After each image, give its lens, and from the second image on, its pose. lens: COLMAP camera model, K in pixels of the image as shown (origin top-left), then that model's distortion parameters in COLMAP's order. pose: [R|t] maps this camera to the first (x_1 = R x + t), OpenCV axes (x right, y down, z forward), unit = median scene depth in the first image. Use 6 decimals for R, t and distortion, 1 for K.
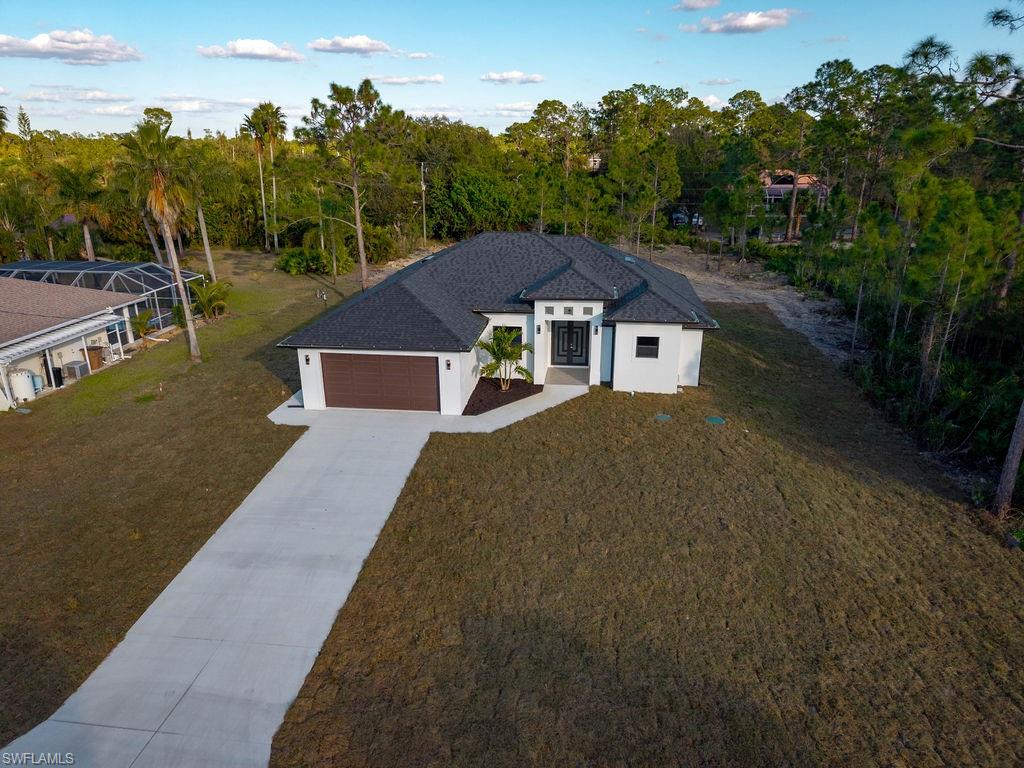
lens RADIAL K [[686.5, 0, 512.0], [0, 686.5, 384.0], [0, 0, 1]] dist [0.046747, -0.047926]
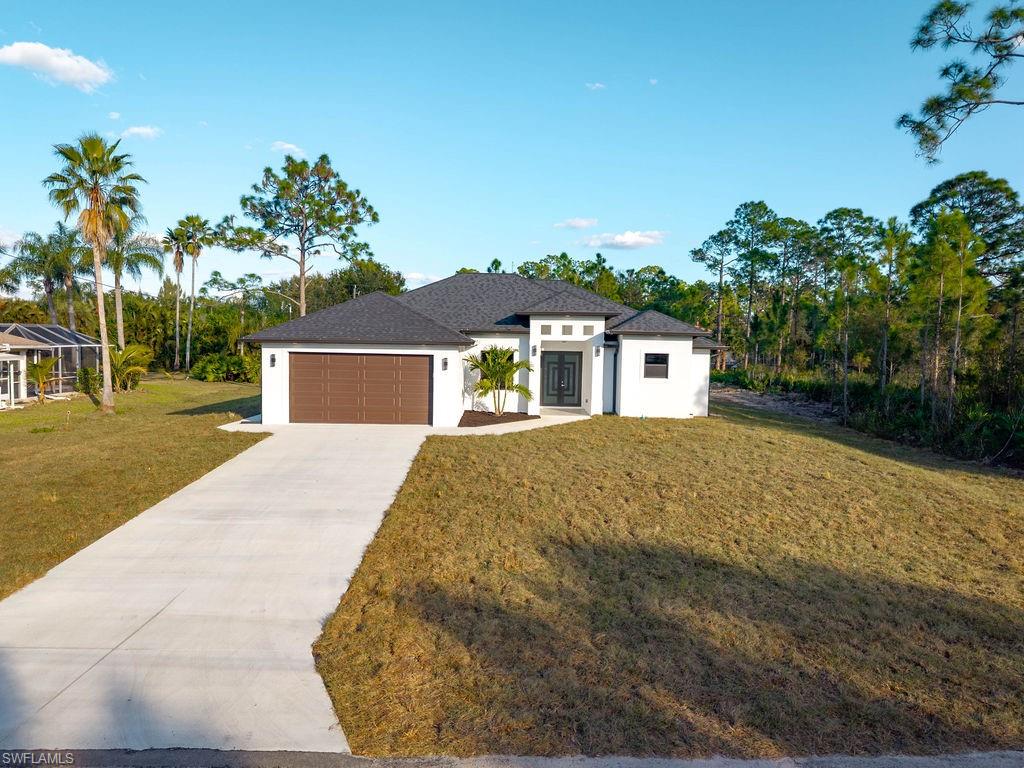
lens RADIAL K [[710.0, 0, 514.7], [0, 710.0, 379.8], [0, 0, 1]] dist [0.048076, -0.053164]
pose [[0.990010, 0.016194, 0.140063, -0.116821], [0.022329, 0.962838, -0.269154, 0.207777], [-0.139216, 0.269593, 0.952858, 0.128968]]
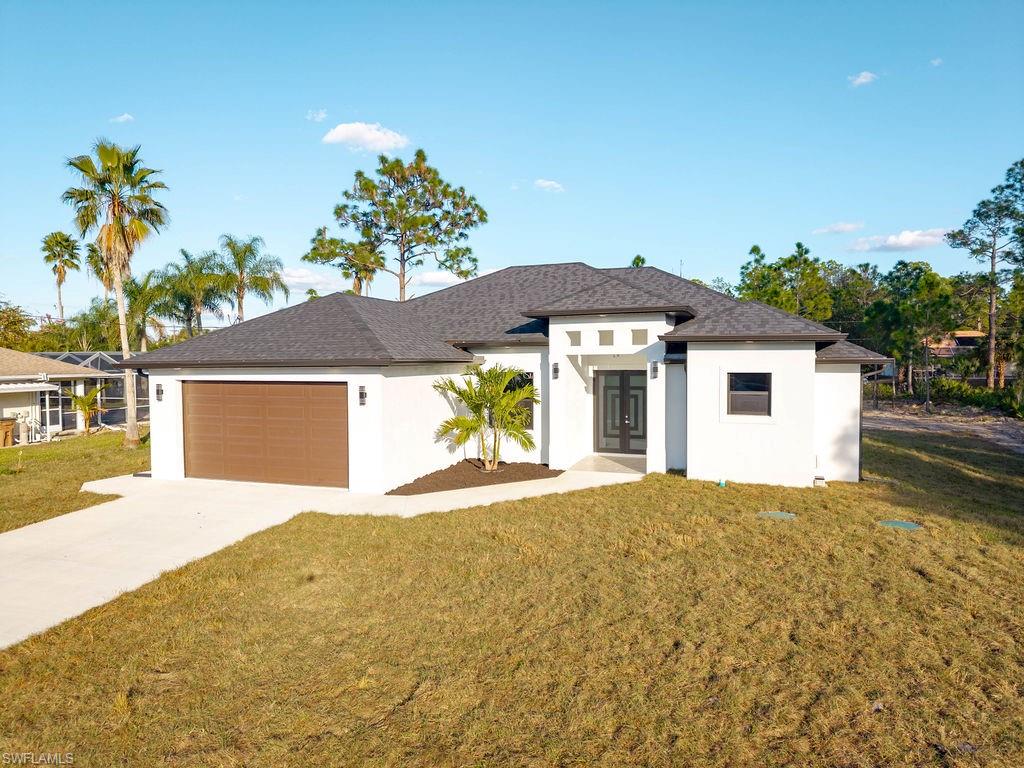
lens RADIAL K [[686.5, 0, 512.0], [0, 686.5, 384.0], [0, 0, 1]] dist [0.046747, -0.047926]
pose [[0.975689, 0.007686, -0.219024, 0.131561], [-0.069858, 0.958161, -0.277575, 0.097417], [0.207726, 0.286127, 0.935404, 0.447881]]
